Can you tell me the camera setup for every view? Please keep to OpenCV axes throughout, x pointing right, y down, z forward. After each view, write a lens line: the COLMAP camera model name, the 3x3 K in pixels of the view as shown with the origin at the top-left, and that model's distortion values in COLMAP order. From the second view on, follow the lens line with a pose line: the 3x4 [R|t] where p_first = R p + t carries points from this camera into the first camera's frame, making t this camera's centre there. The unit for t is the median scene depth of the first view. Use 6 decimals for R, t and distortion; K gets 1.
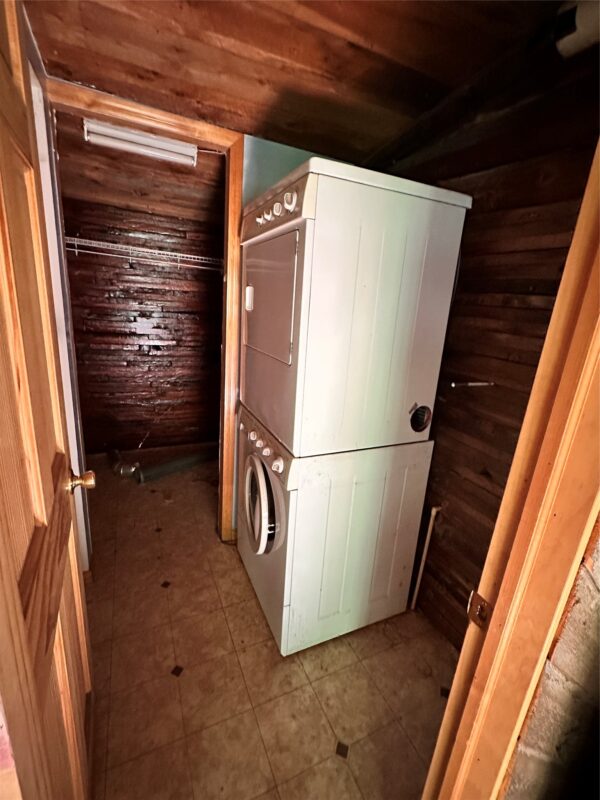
lens RADIAL K [[354.9, 0, 299.8], [0, 354.9, 399.1], [0, 0, 1]] dist [-0.001918, 0.000572]
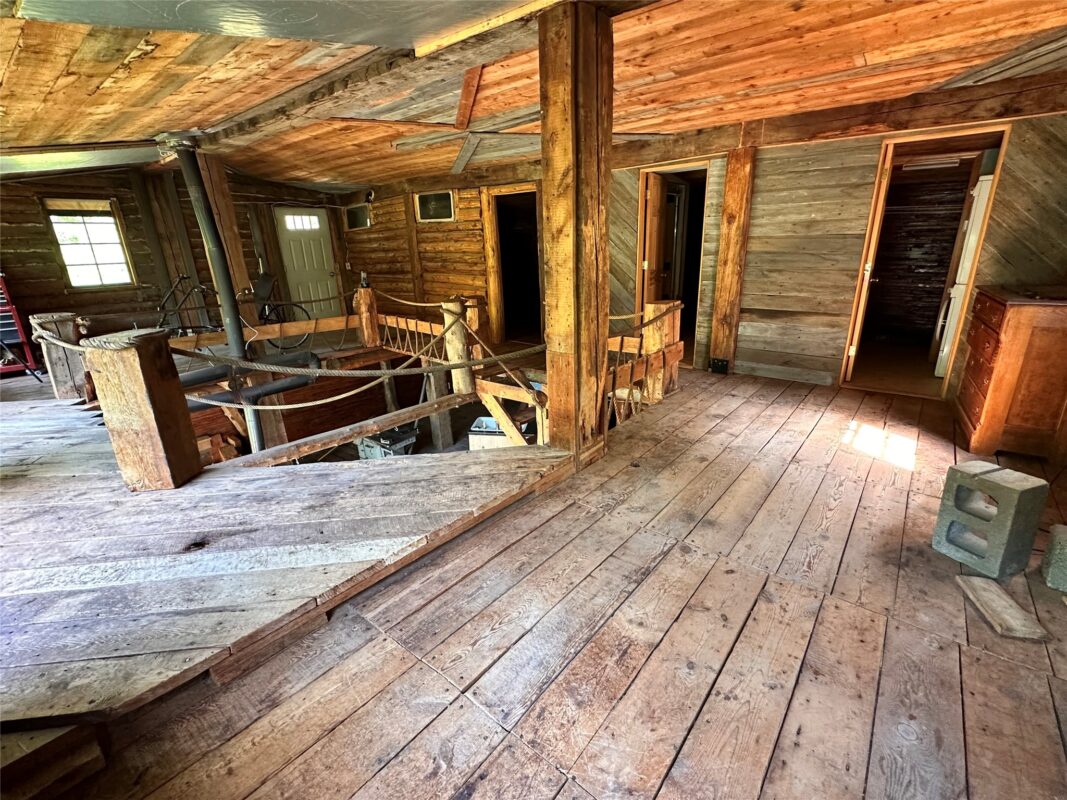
lens RADIAL K [[473.3, 0, 535.2], [0, 473.3, 401.0], [0, 0, 1]] dist [-0.001918, 0.000572]
pose [[0.429393, 0.196388, -0.881506, 0.858155], [-0.180734, 0.975011, 0.129181, 0.492158], [0.884848, 0.103849, 0.454157, -1.462135]]
